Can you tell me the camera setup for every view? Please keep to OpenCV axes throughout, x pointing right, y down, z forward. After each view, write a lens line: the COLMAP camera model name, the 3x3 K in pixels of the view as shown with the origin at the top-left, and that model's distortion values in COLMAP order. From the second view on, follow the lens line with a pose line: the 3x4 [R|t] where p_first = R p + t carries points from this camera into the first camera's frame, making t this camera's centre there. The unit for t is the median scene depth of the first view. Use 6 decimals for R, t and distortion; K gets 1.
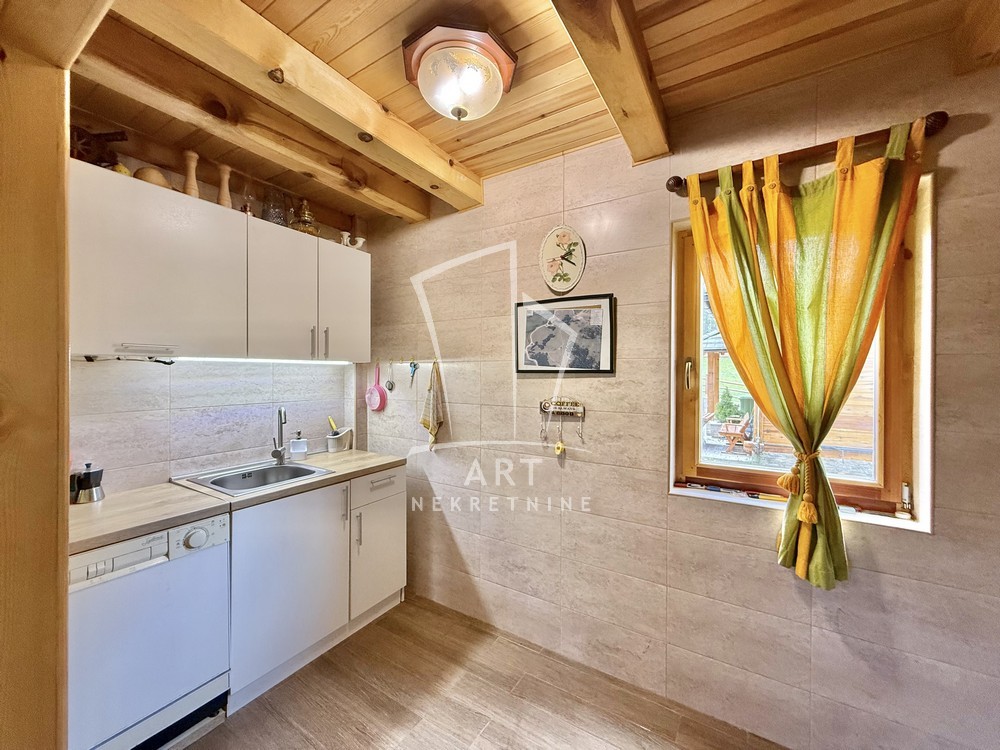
lens RADIAL K [[397.7, 0, 494.7], [0, 397.7, 372.9], [0, 0, 1]] dist [0.001116, -0.000075]
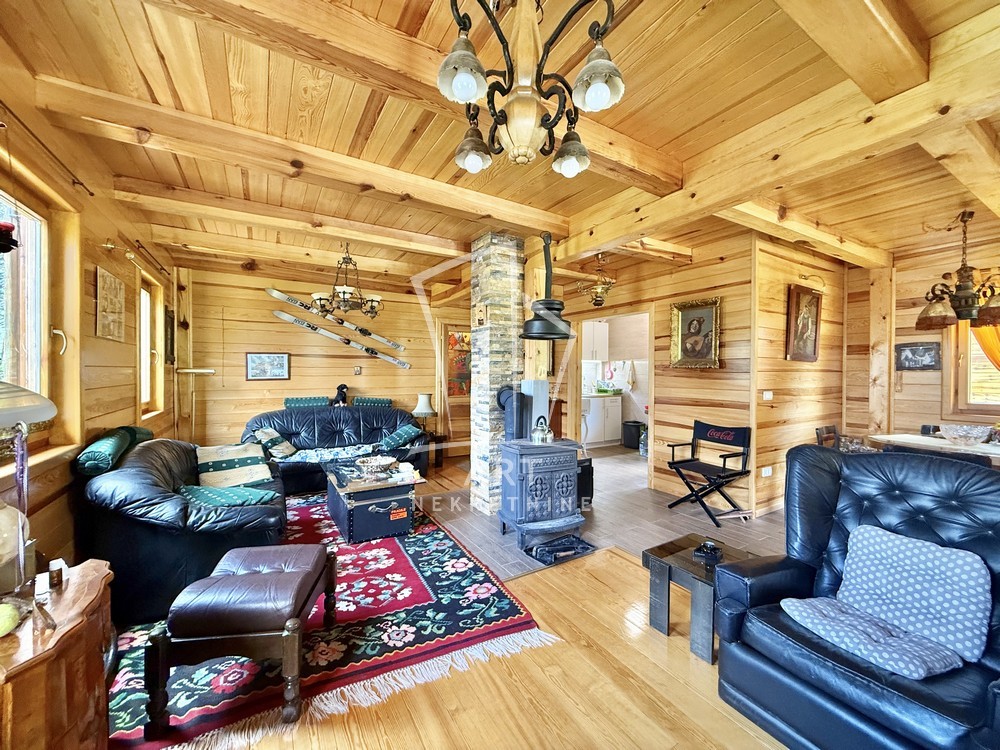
lens RADIAL K [[397.7, 0, 494.7], [0, 397.7, 372.9], [0, 0, 1]] dist [0.001116, -0.000075]
pose [[0.891191, 0.004687, -0.453604, 0.332461], [-0.004675, 0.999988, 0.001146, 0.076130], [0.453604, 0.001099, 0.891203, -2.481664]]
